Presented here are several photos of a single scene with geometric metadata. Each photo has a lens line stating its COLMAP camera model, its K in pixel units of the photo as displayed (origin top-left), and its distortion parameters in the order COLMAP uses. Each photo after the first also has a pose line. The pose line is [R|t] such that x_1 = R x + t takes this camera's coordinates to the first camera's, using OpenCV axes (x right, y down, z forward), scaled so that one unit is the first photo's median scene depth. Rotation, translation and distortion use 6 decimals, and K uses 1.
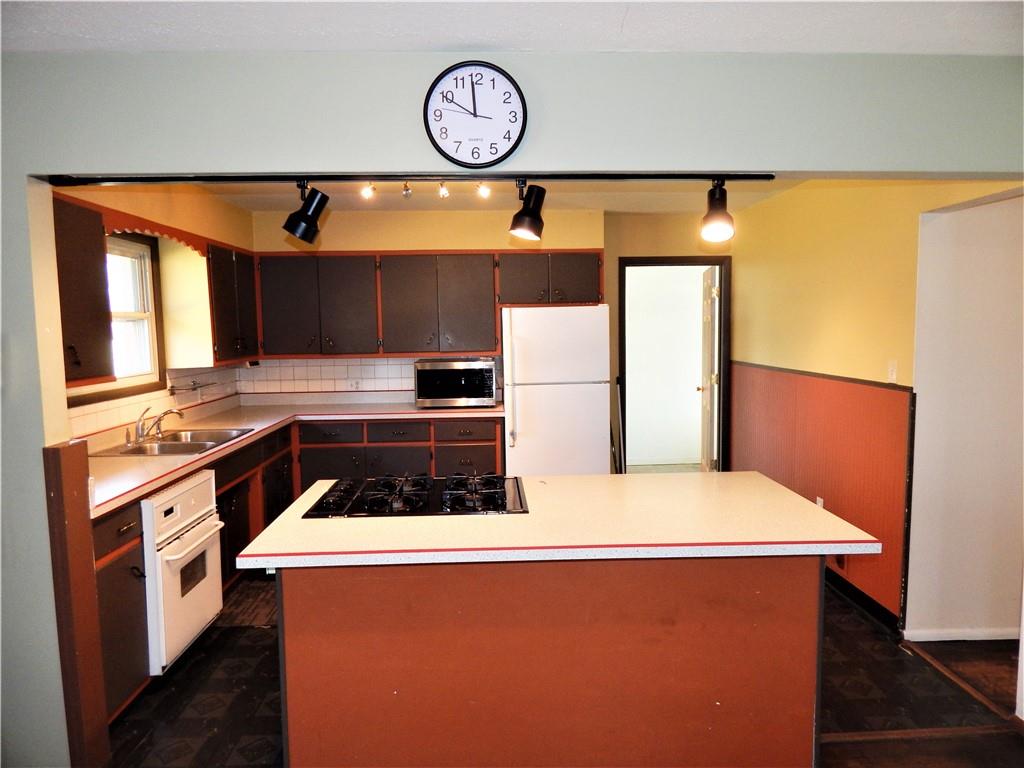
lens RADIAL K [[664.2, 0, 511.8], [0, 664.2, 384.8], [0, 0, 1]] dist [-0.000782, -0.001304]
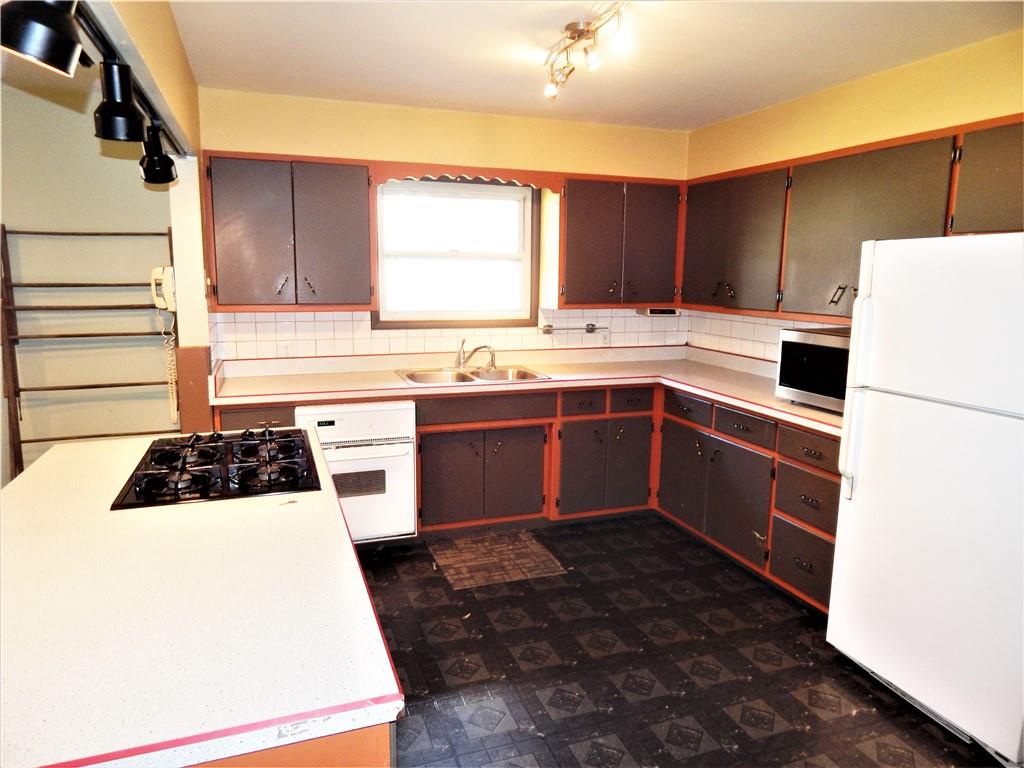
lens RADIAL K [[674.5, 0, 514.1], [0, 674.5, 380.8], [0, 0, 1]] dist [0.004977, -0.005198]
pose [[0.309974, 0.172501, -0.934965, 0.407125], [-0.104305, 0.983637, 0.146900, -0.053981], [0.945006, 0.051986, 0.322894, 0.546187]]
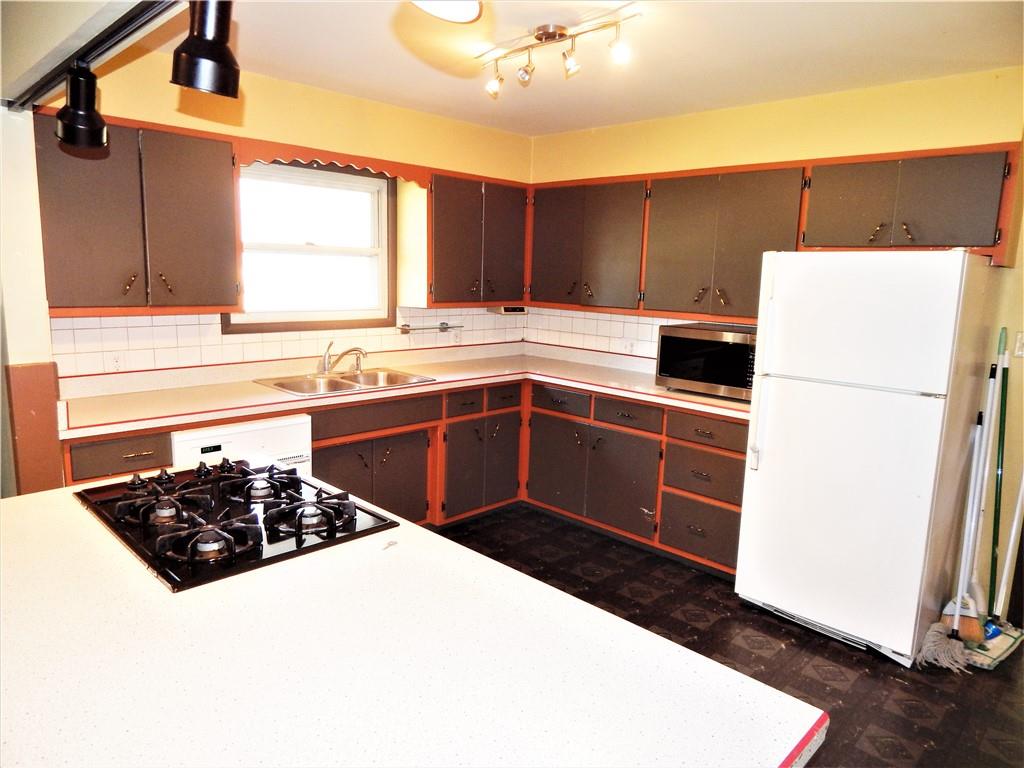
lens RADIAL K [[674.5, 0, 514.1], [0, 674.5, 380.8], [0, 0, 1]] dist [0.004977, -0.005198]
pose [[0.688082, 0.153441, -0.709224, 0.284491], [-0.107570, 0.988157, 0.109424, -0.037684], [0.717615, 0.000998, 0.696439, 0.369727]]
